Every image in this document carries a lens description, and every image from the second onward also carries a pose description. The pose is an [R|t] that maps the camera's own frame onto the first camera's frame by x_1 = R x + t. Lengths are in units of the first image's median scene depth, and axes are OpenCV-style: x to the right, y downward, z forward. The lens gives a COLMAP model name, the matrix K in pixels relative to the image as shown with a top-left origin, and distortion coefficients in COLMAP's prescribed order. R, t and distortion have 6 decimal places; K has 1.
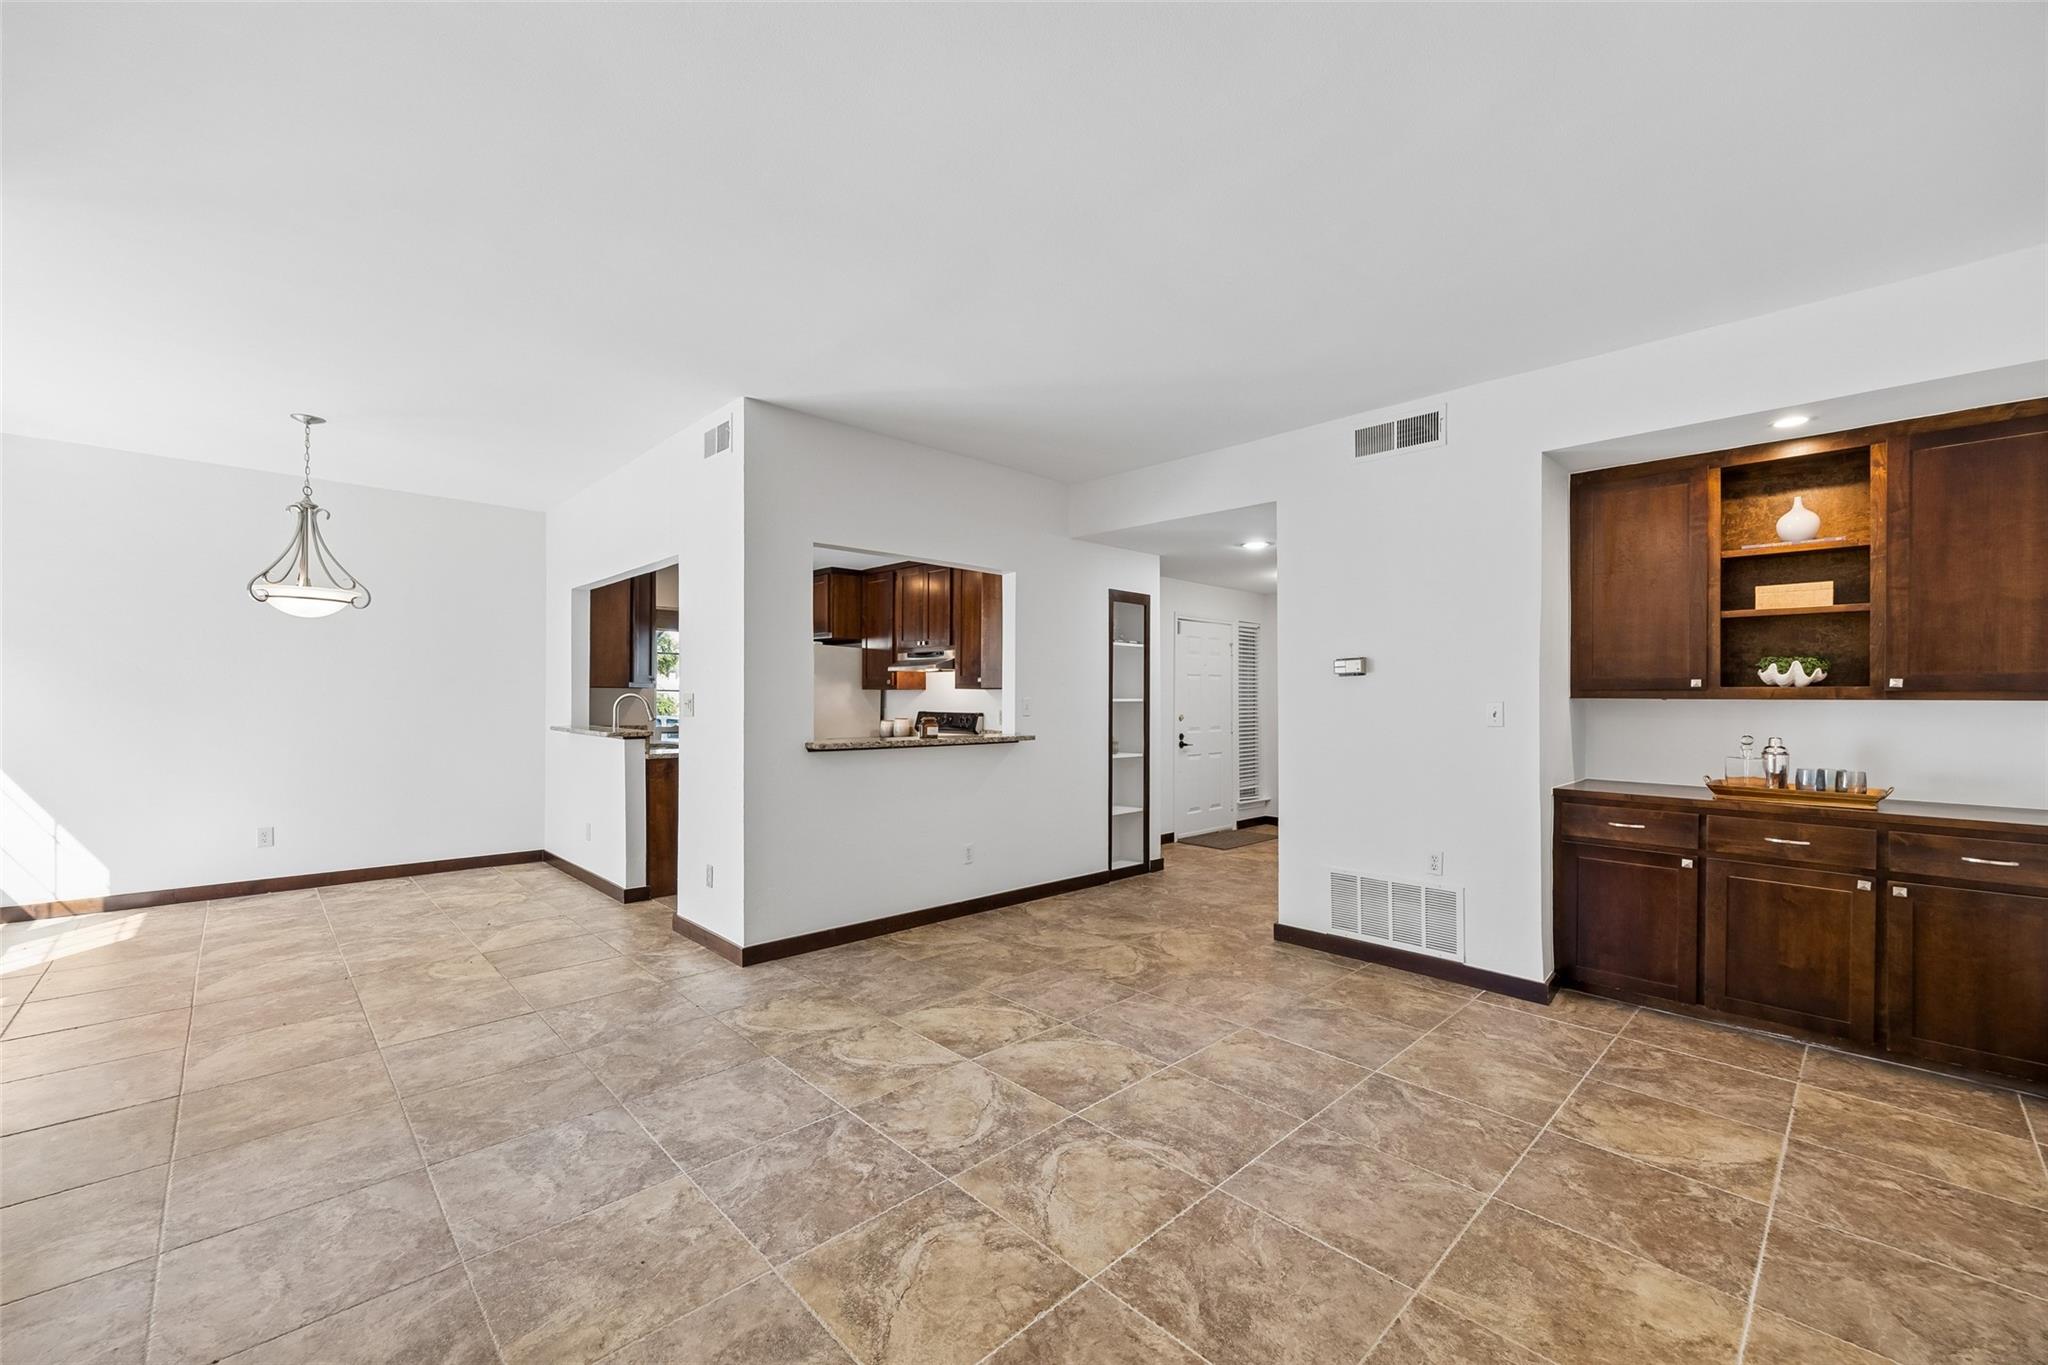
lens RADIAL K [[810.3, 0, 1015.2], [0, 810.3, 705.1], [0, 0, 1]] dist [0.013028, -0.002922]
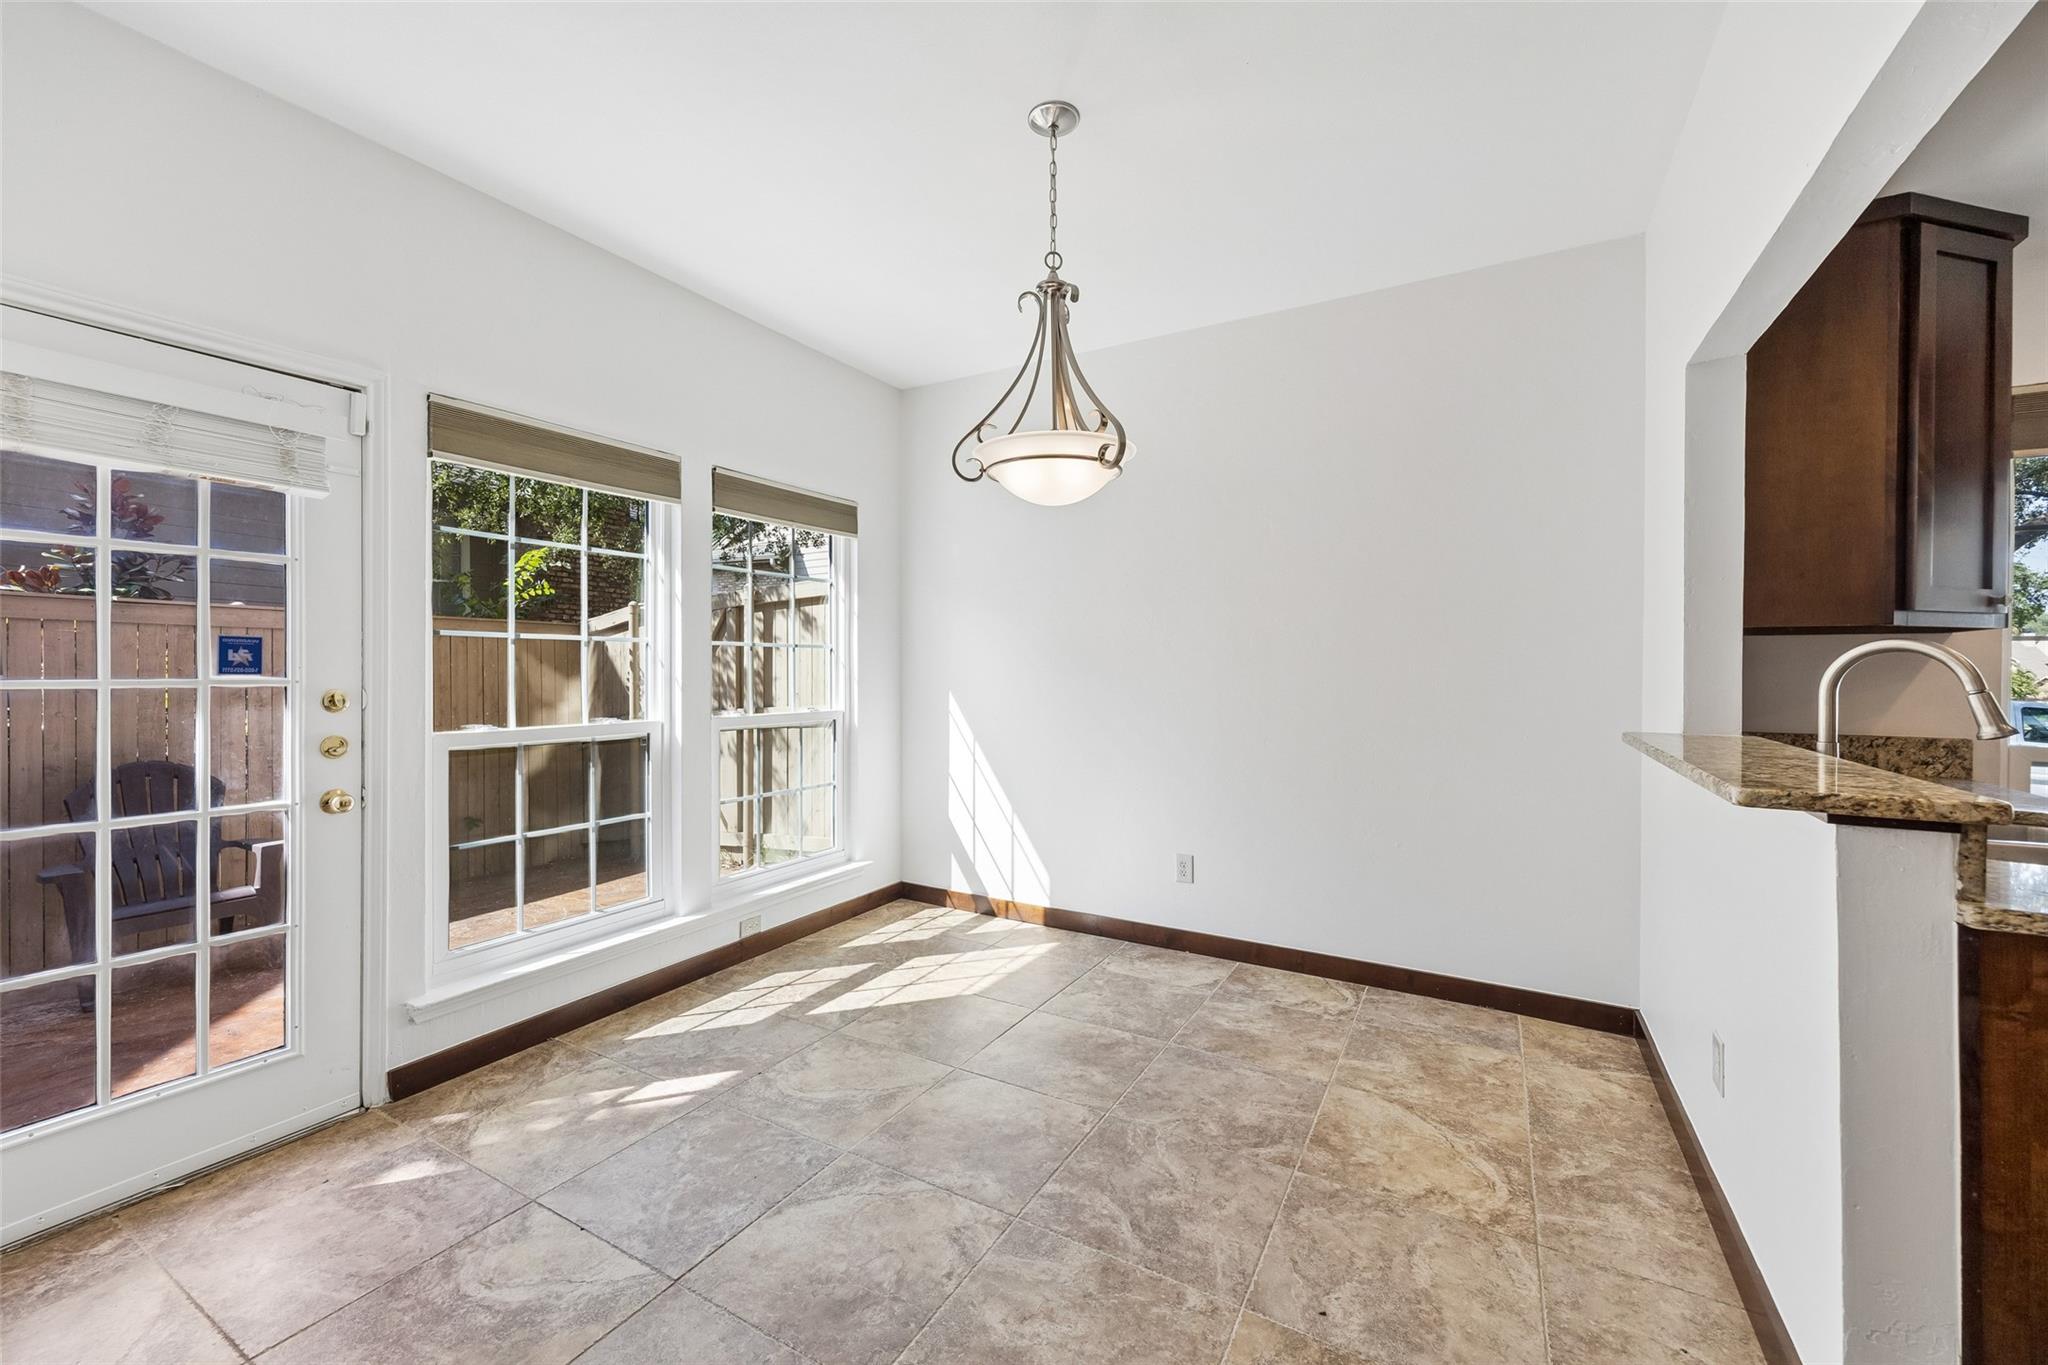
lens RADIAL K [[810.3, 0, 1006.6], [0, 810.3, 671.5], [0, 0, 1]] dist [0.013028, -0.002922]
pose [[0.278479, -0.003239, -0.960437, -0.557769], [-0.007986, 0.999952, -0.005687, 0.000764], [0.960409, 0.009254, 0.278440, 1.232459]]
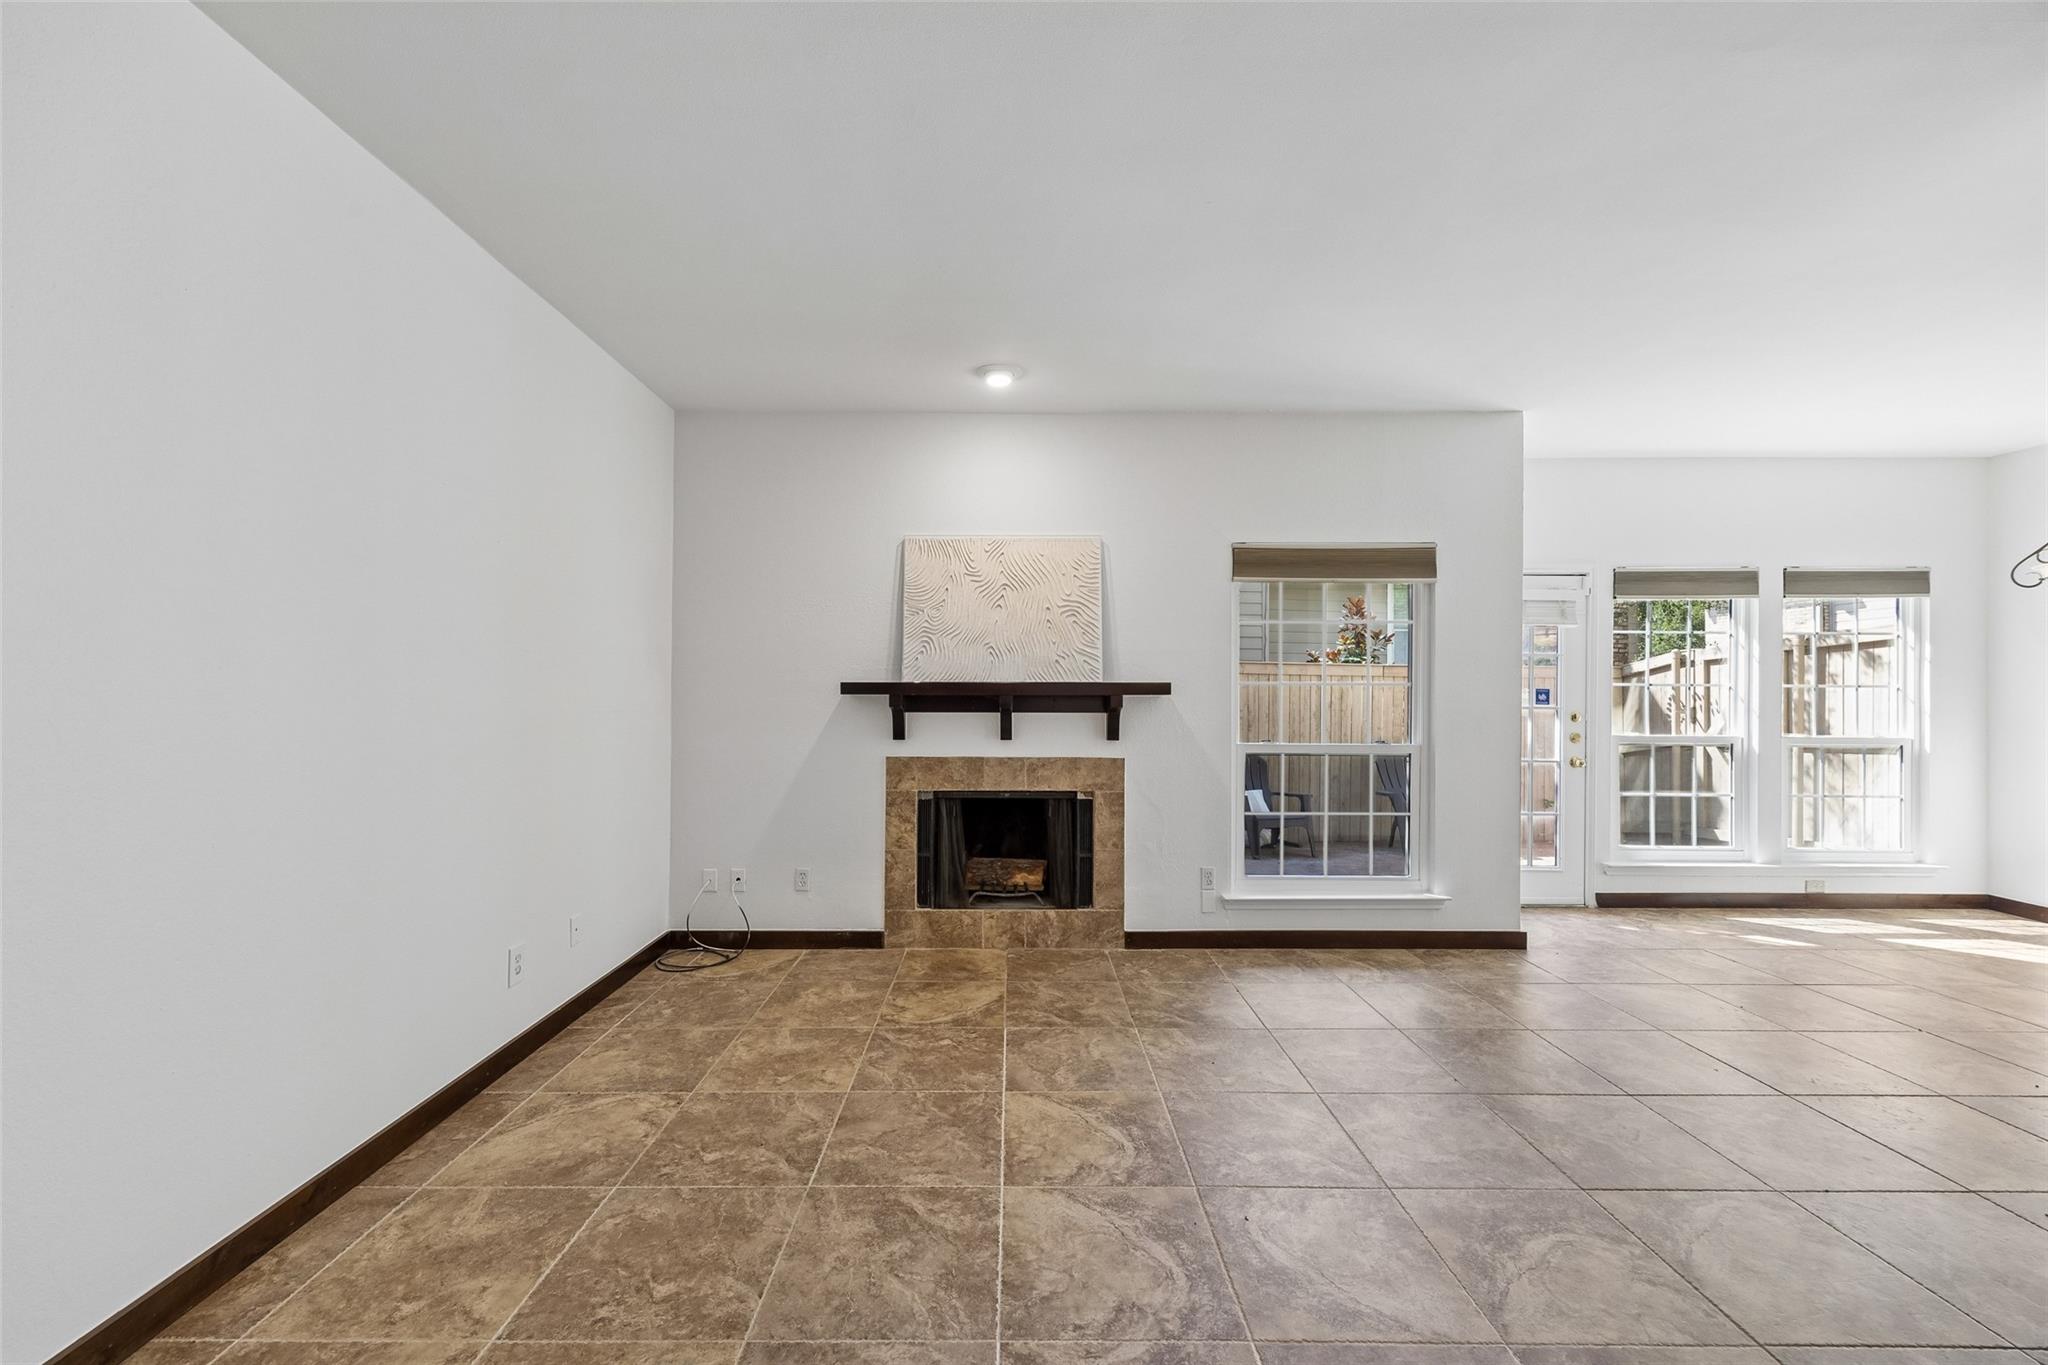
lens RADIAL K [[810.3, 0, 1020.6], [0, 810.3, 697.7], [0, 0, 1]] dist [0.013028, -0.002922]
pose [[-0.679996, -0.005250, -0.733197, 0.595979], [-0.014364, 0.999878, 0.006161, -0.005942], [0.733075, 0.014721, -0.679988, 1.145685]]
